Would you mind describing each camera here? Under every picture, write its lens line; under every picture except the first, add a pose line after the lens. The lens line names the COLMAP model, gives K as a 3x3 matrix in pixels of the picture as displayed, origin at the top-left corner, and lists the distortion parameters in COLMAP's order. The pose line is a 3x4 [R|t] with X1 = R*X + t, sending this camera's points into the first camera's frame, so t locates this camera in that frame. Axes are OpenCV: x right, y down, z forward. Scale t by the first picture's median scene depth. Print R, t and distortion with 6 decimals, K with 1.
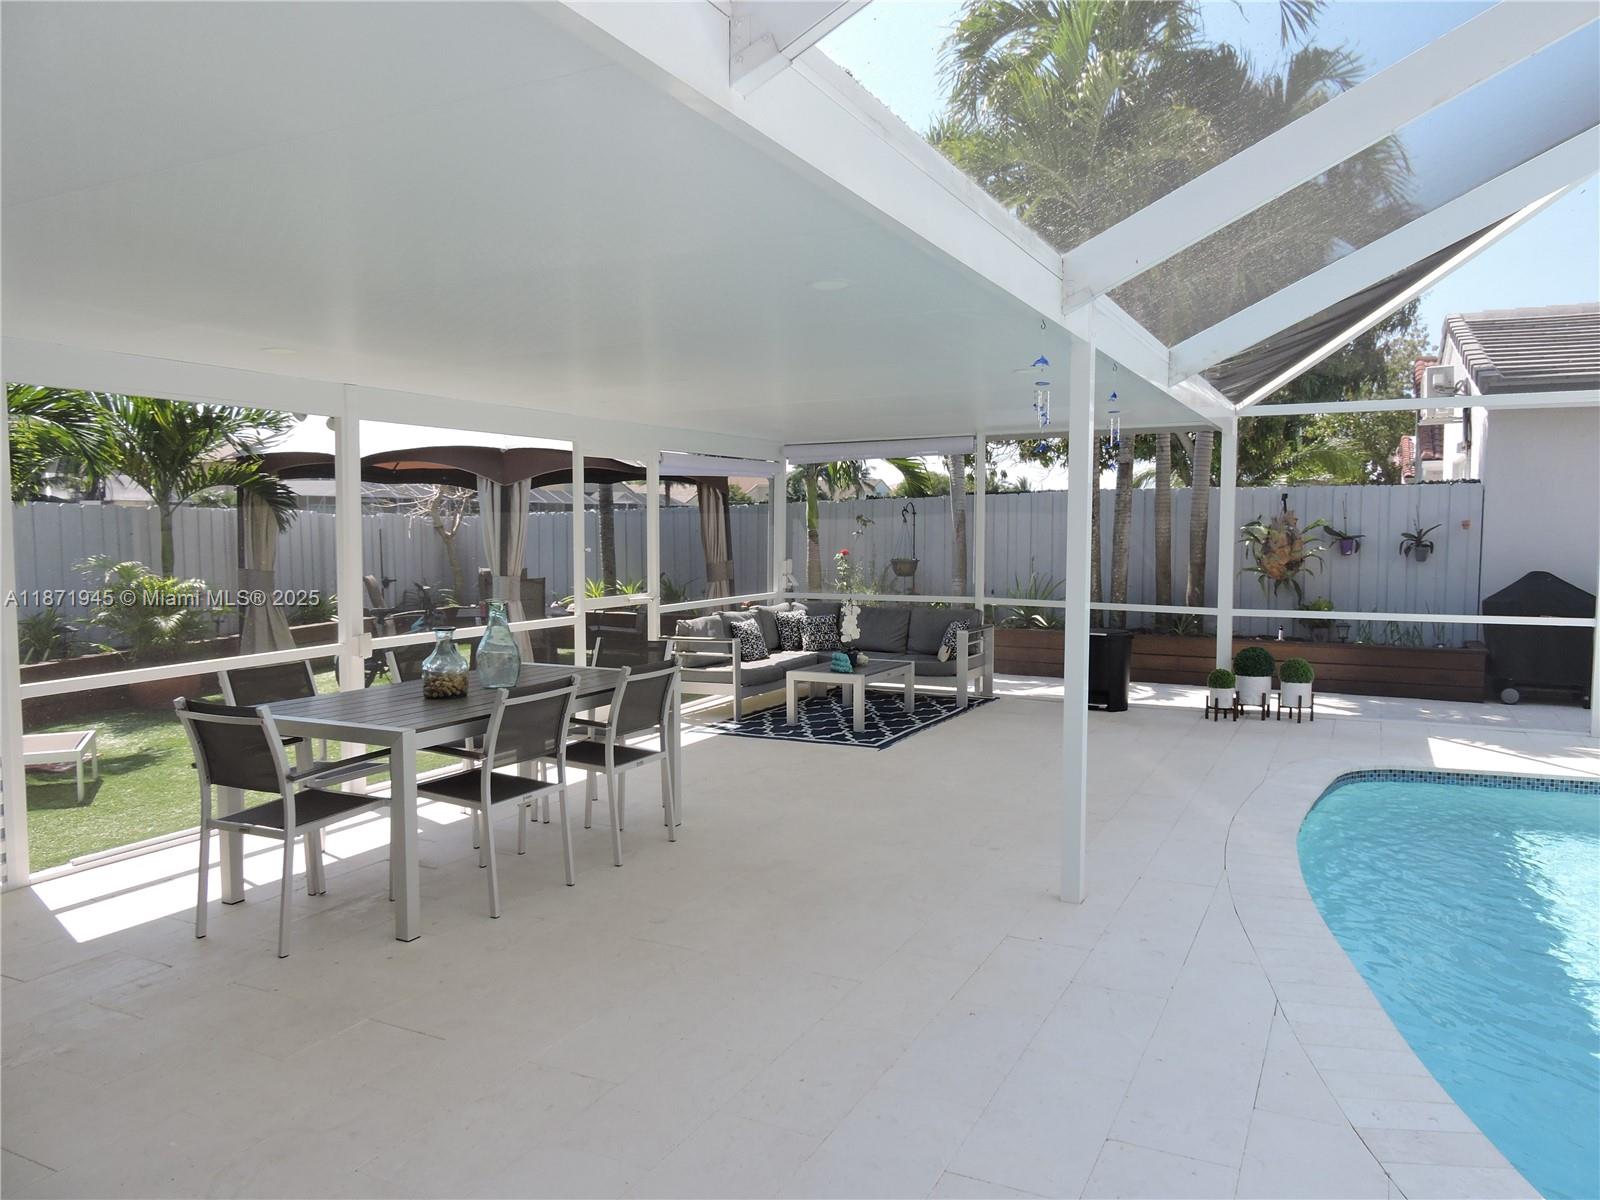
lens RADIAL K [[1148.2, 0, 803.3], [0, 1148.2, 601.0], [0, 0, 1]] dist [0.010654, -0.005661]
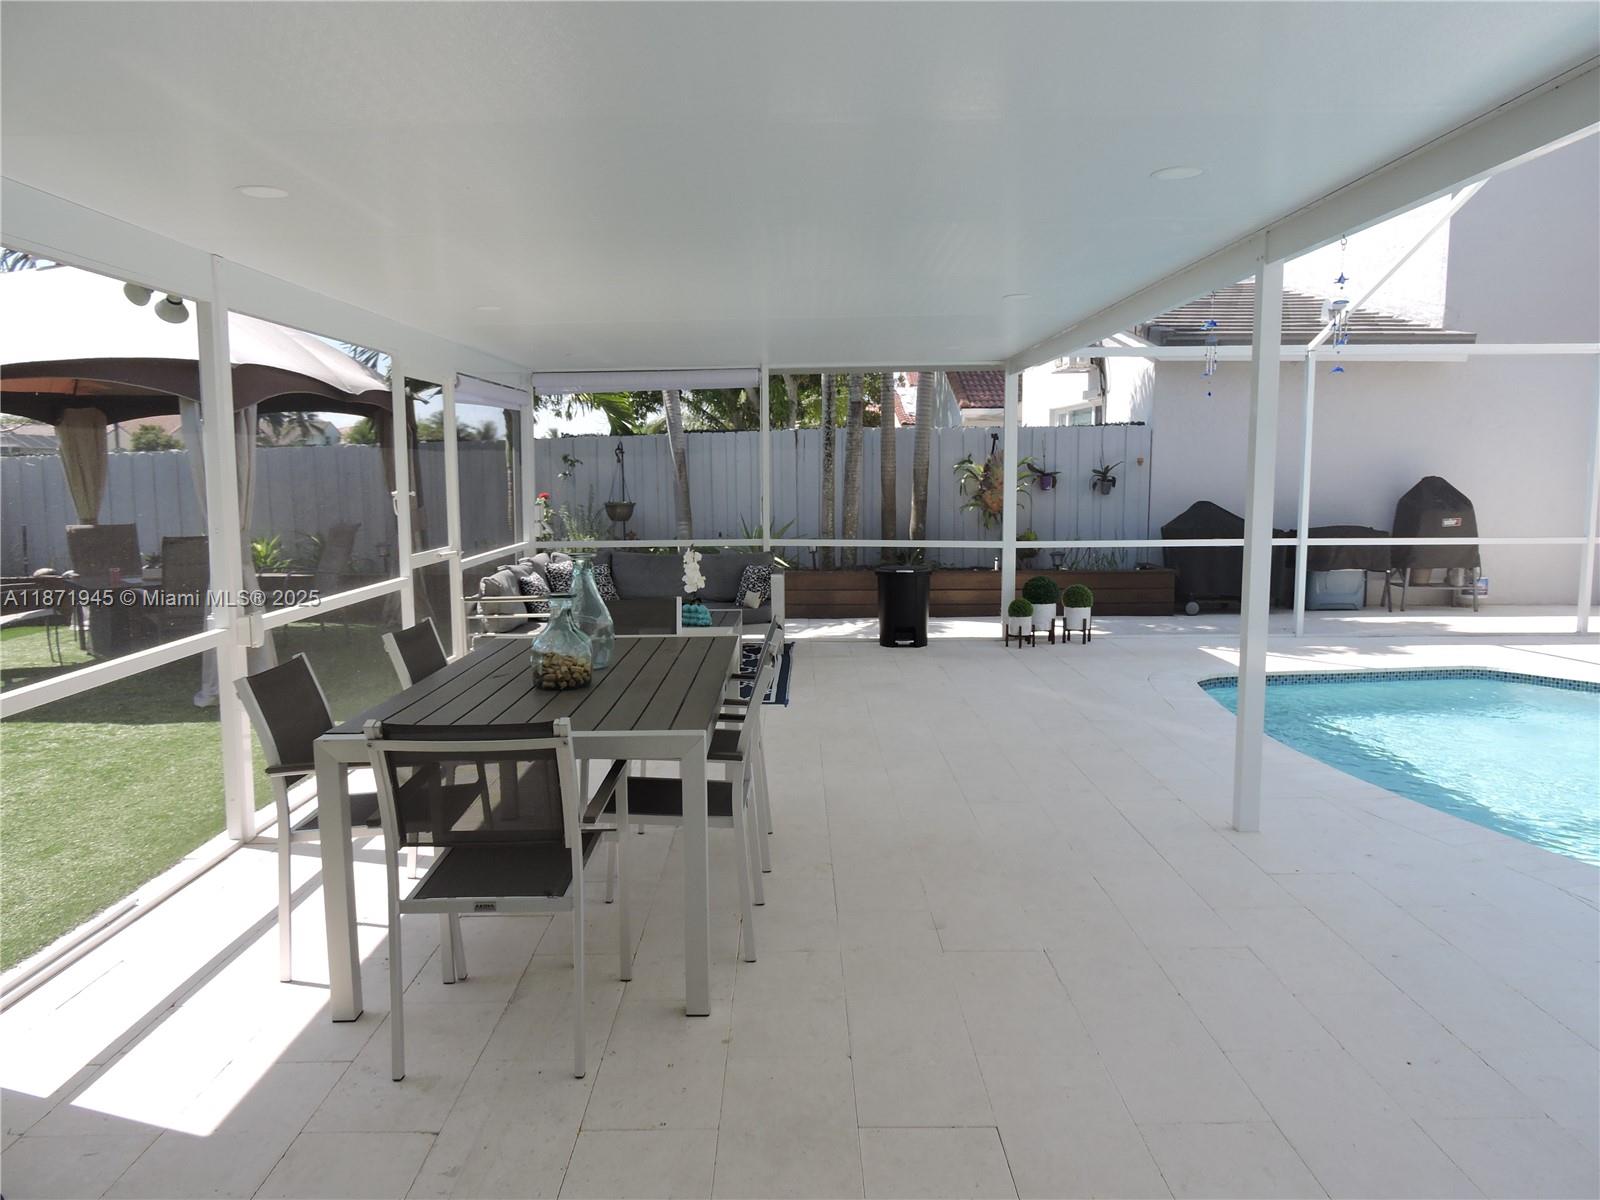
lens RADIAL K [[1148.2, 0, 801.6], [0, 1148.2, 597.2], [0, 0, 1]] dist [0.010654, -0.005661]
pose [[0.891510, -0.056058, 0.449518, -0.273868], [0.036464, 0.997974, 0.052138, -0.004195], [-0.451530, -0.030090, 0.891748, 0.143857]]
